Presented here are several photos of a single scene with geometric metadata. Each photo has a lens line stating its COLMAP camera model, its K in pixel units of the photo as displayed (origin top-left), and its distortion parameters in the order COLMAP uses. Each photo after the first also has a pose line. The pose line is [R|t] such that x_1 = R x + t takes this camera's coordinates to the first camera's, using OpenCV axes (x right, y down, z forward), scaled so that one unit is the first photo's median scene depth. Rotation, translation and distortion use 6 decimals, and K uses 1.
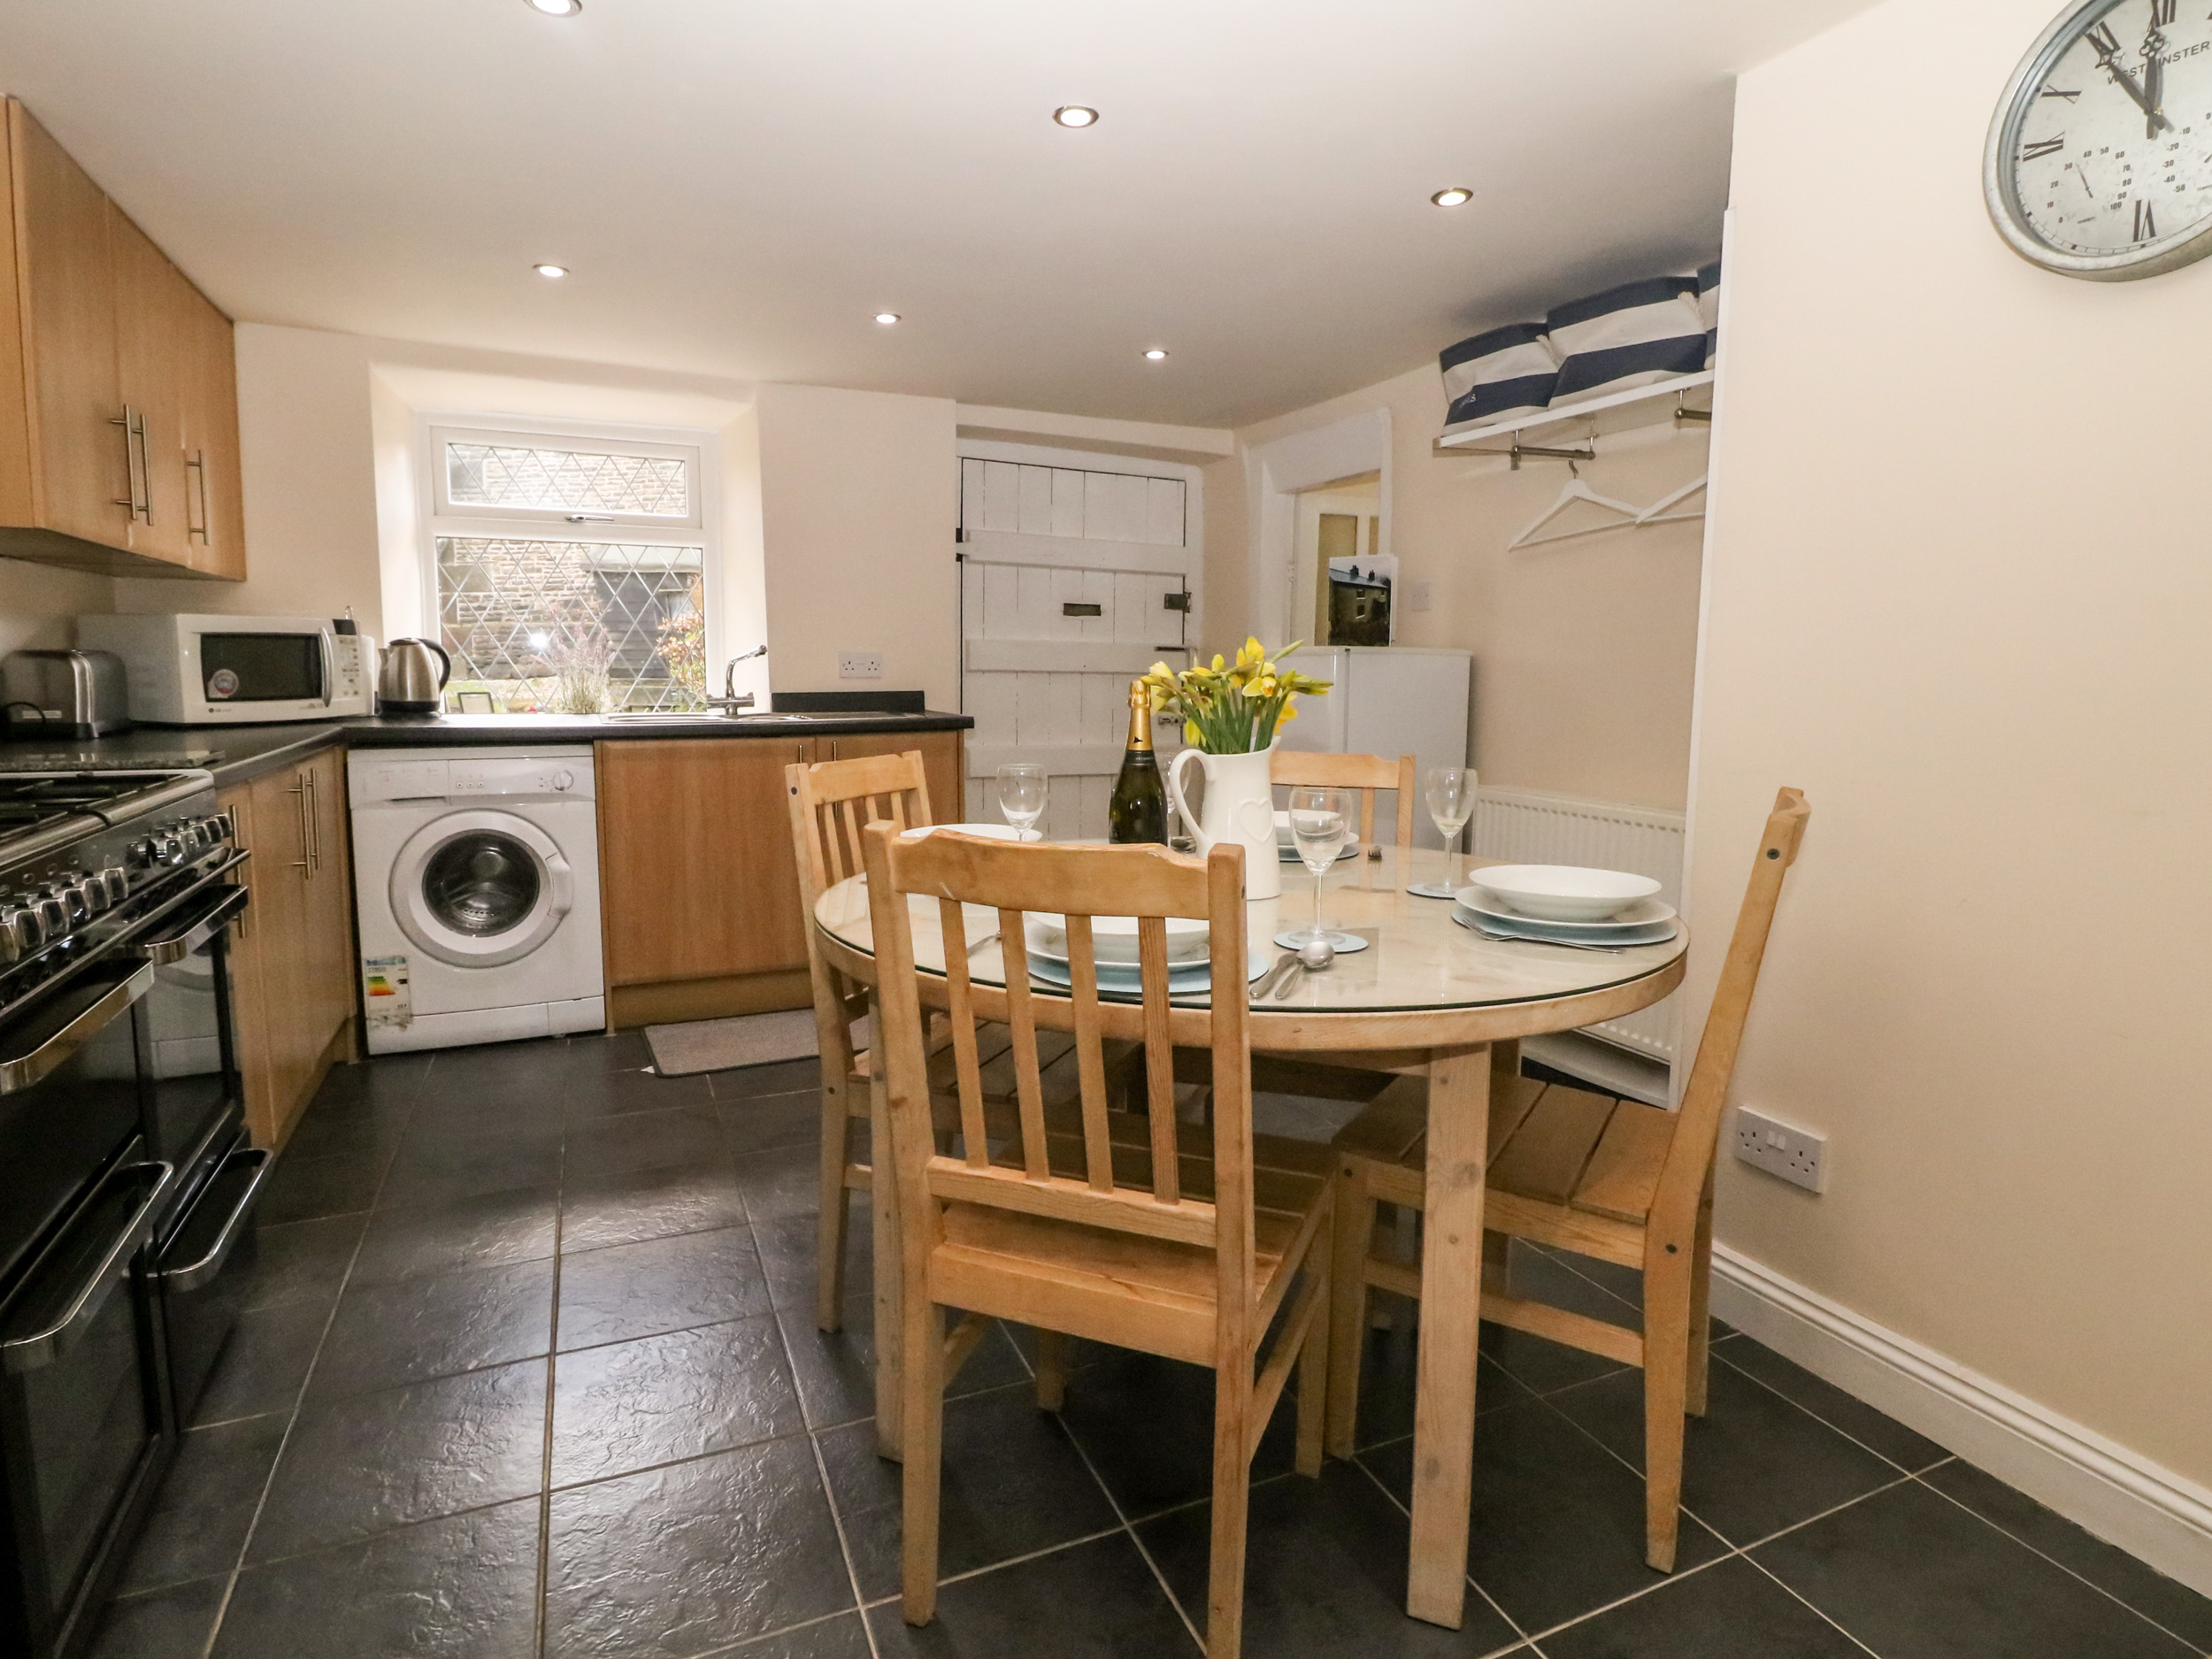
lens RADIAL K [[1185.4, 0, 1106.0], [0, 1185.4, 829.5], [0, 0, 1]] dist [-0.021834, -0.000859]
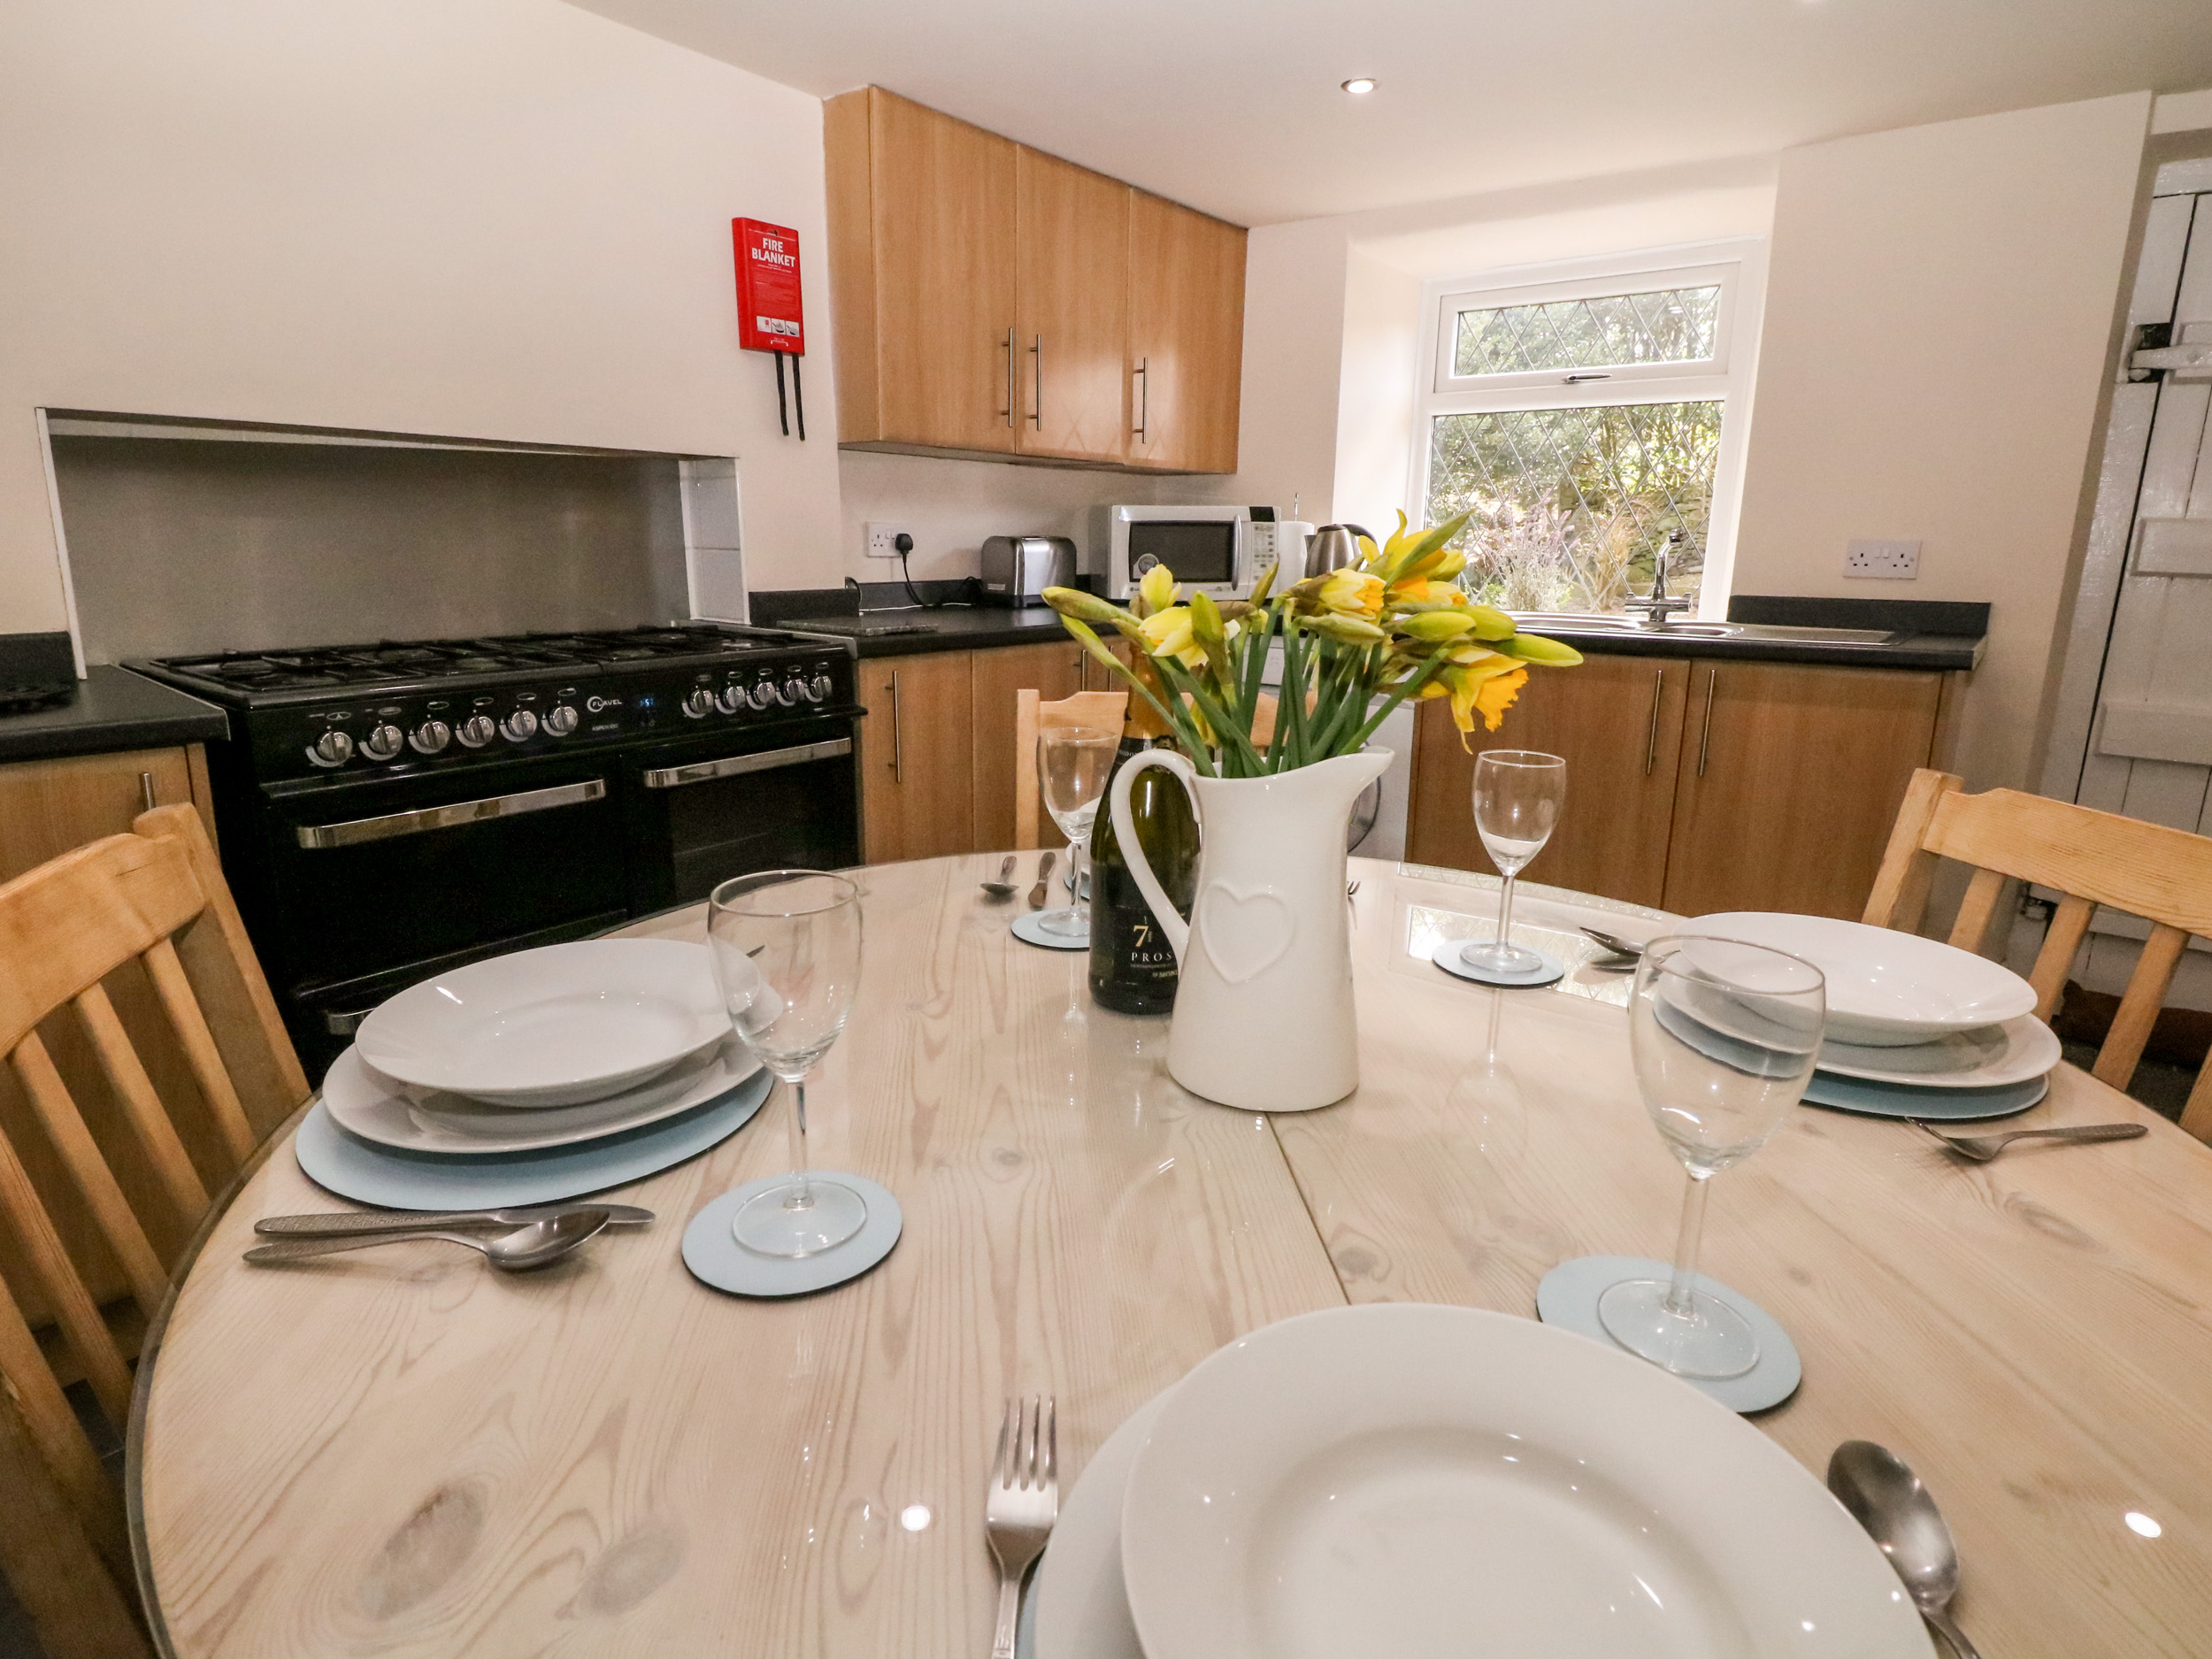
lens RADIAL K [[1185.4, 0, 1106.0], [0, 1185.4, 829.5], [0, 0, 1]] dist [-0.021834, -0.000859]
pose [[0.446870, 0.212264, -0.869052, 0.242744], [-0.128017, 0.976618, 0.172710, -0.058252], [0.885392, 0.034074, 0.463595, 0.373326]]
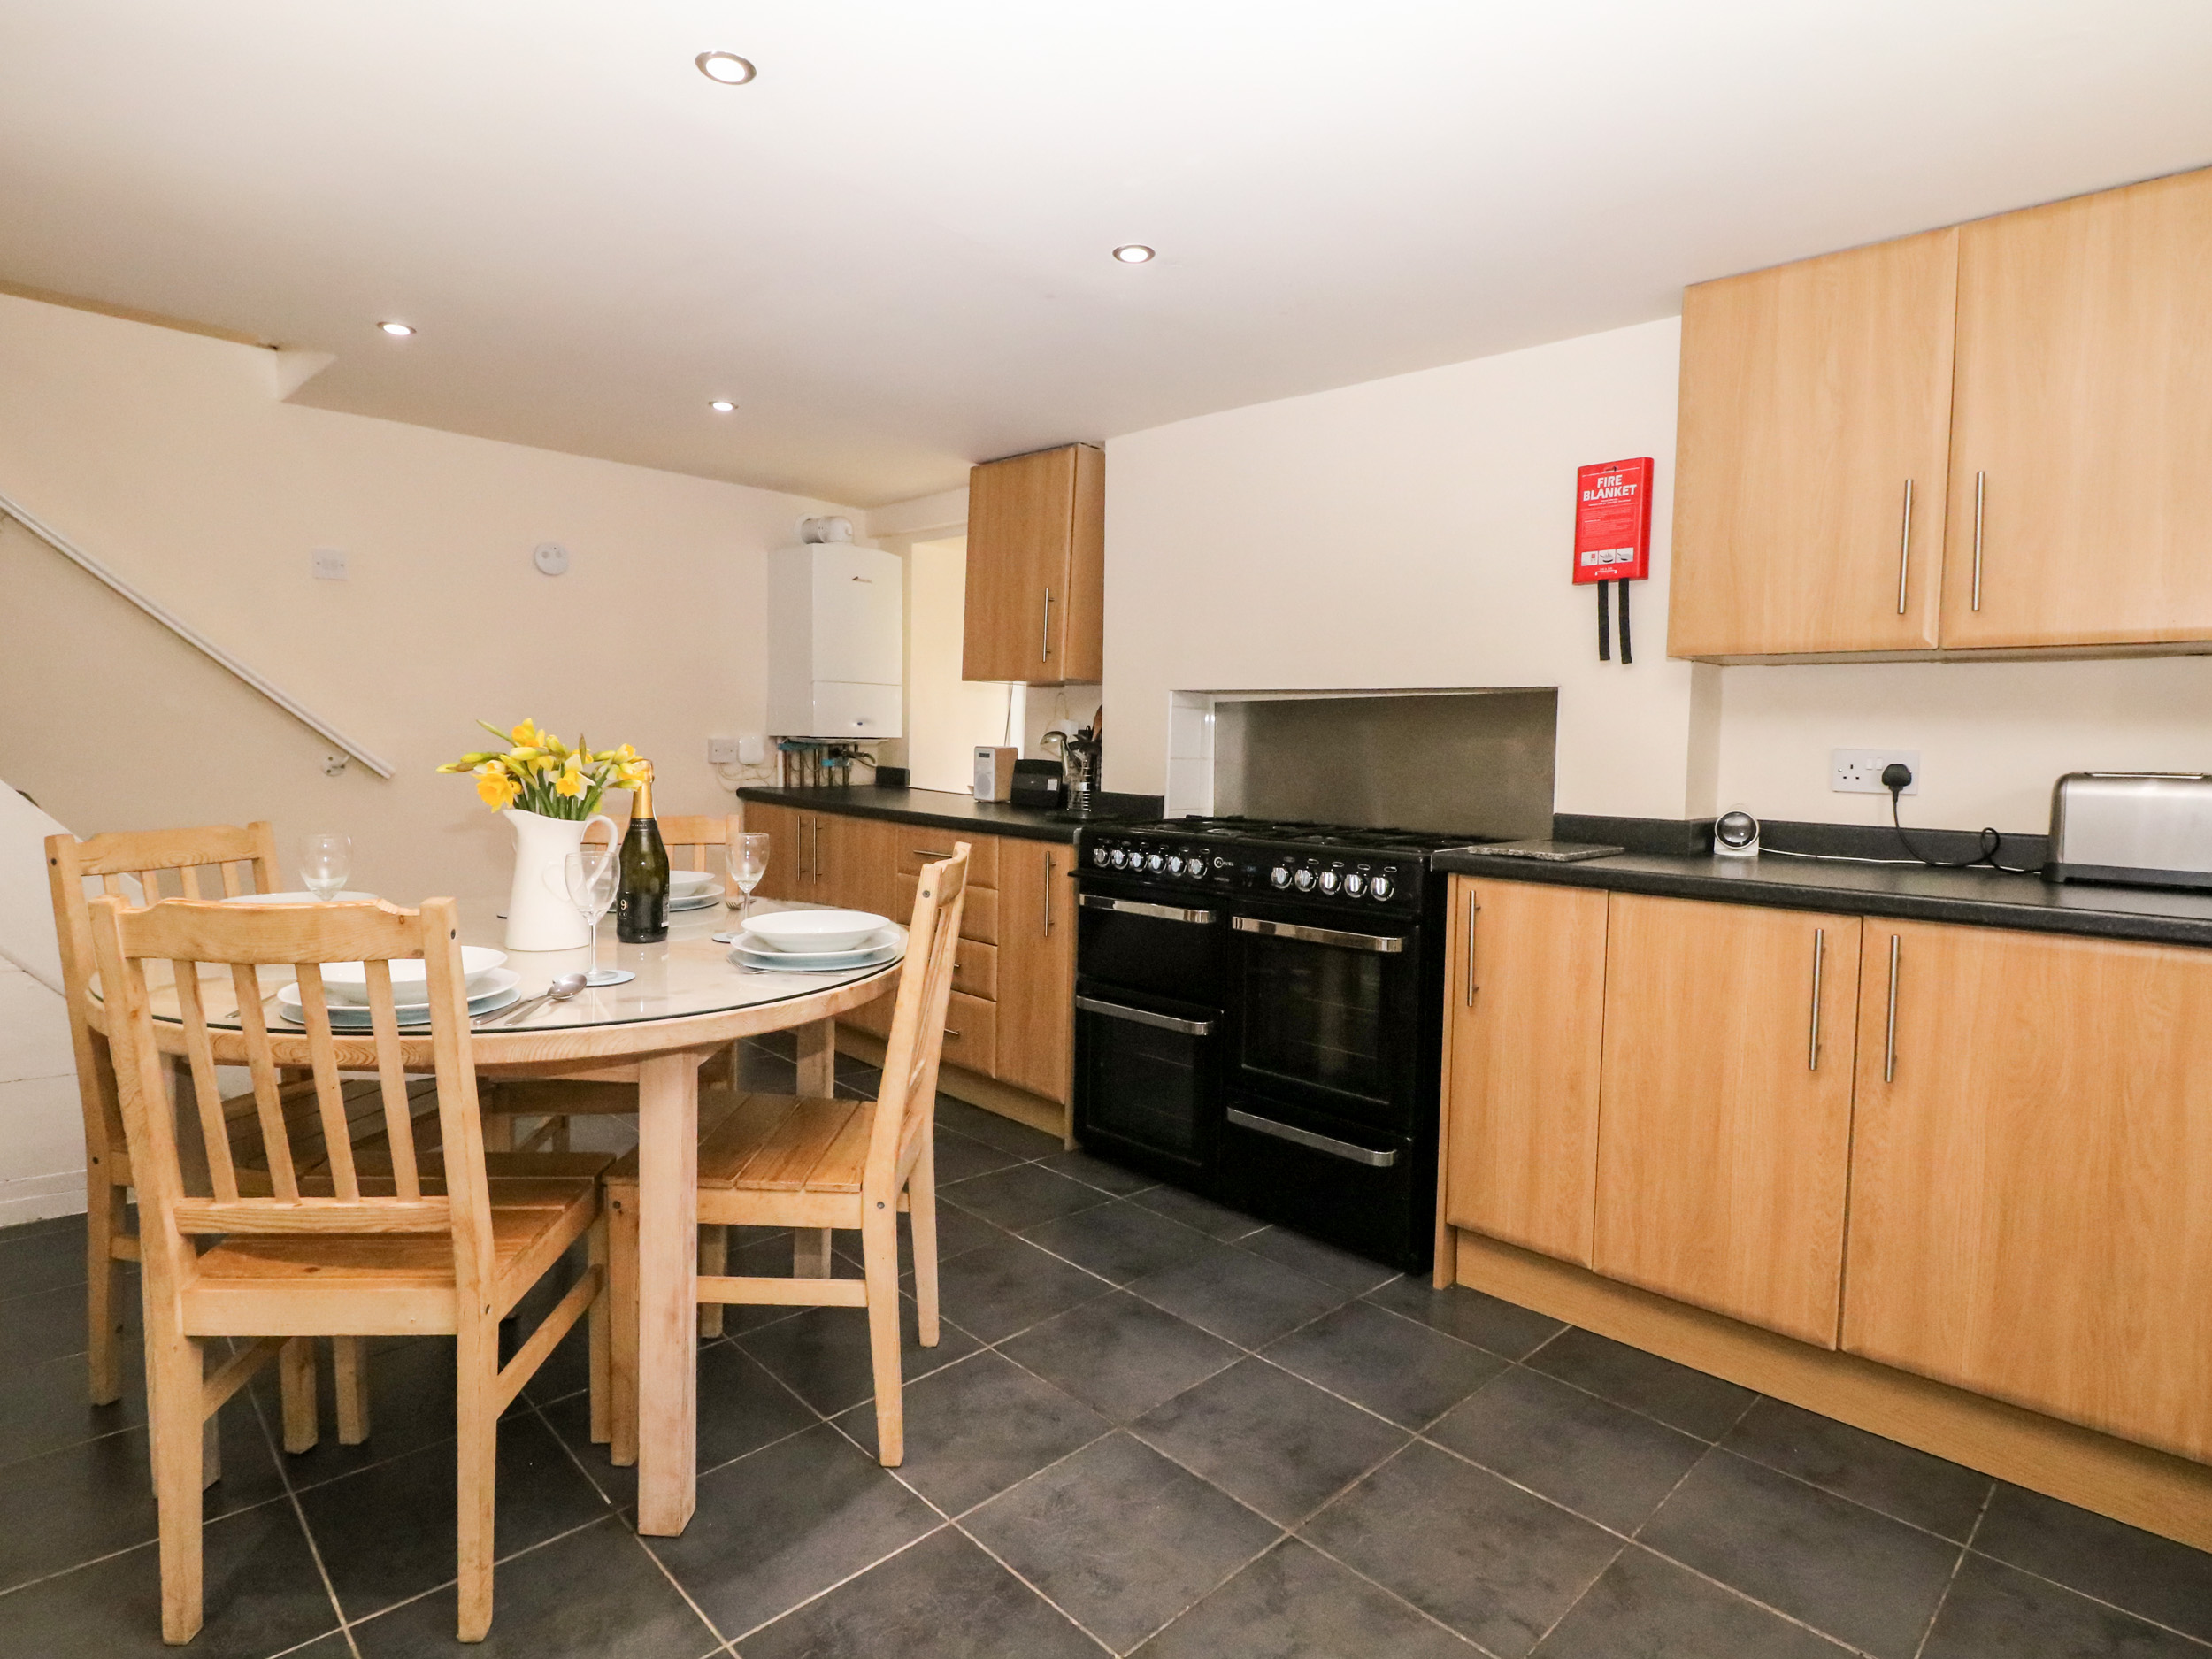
lens RADIAL K [[1185.4, 0, 1106.0], [0, 1185.4, 829.5], [0, 0, 1]] dist [-0.021834, -0.000859]
pose [[-0.945455, -0.009576, -0.325612, -0.012011], [-0.075587, 0.978735, 0.190694, -0.159014], [0.316862, 0.204905, -0.926074, 1.124499]]
